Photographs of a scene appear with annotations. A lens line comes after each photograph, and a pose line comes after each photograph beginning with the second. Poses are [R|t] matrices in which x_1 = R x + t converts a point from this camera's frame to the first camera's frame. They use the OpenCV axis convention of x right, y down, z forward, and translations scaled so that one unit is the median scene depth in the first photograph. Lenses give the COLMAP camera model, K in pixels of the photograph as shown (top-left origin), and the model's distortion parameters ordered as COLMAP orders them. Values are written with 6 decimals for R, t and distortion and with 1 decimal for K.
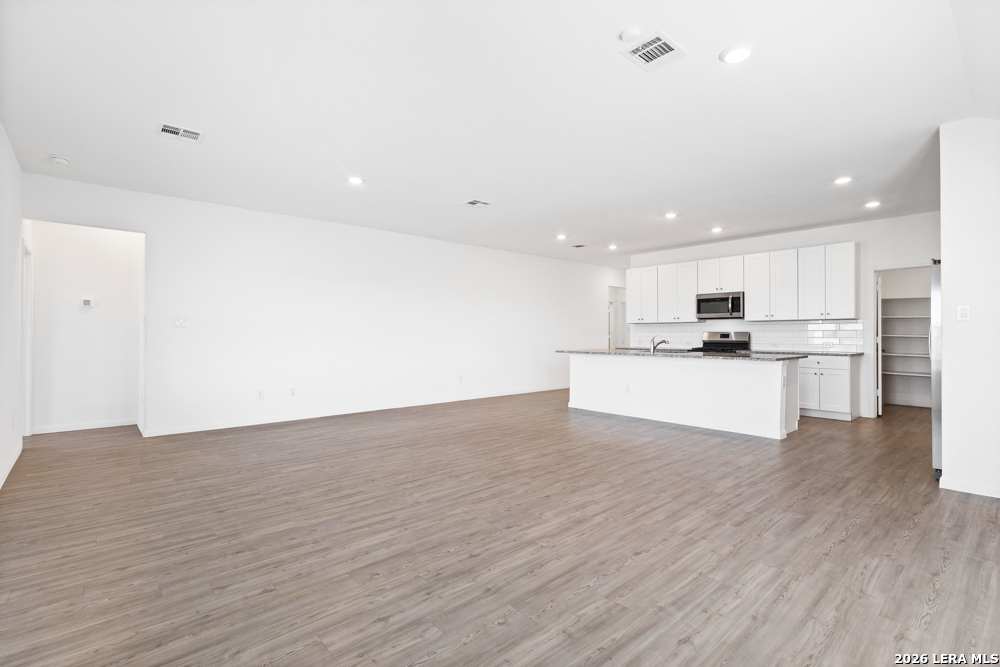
lens RADIAL K [[461.6, 0, 507.8], [0, 461.6, 327.3], [0, 0, 1]] dist [0.001191, 0.000272]
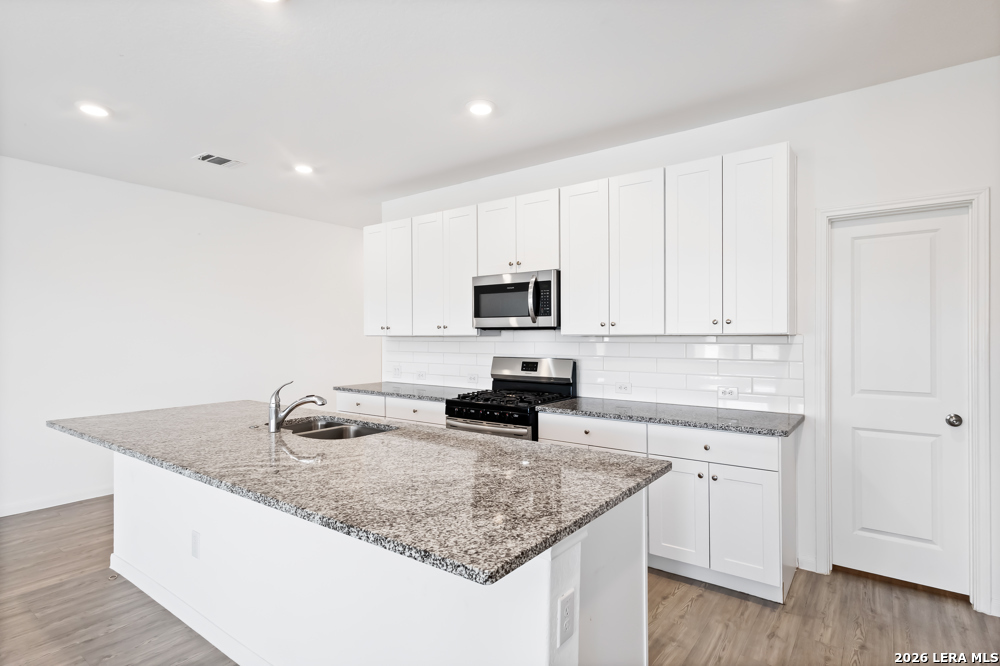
lens RADIAL K [[516.7, 0, 503.4], [0, 516.7, 336.5], [0, 0, 1]] dist [0.004540, -0.001555]
pose [[0.979668, -0.005794, 0.200543, 0.349644], [0.001678, 0.999785, 0.020691, -0.022675], [-0.200619, -0.019934, 0.979466, 0.510346]]
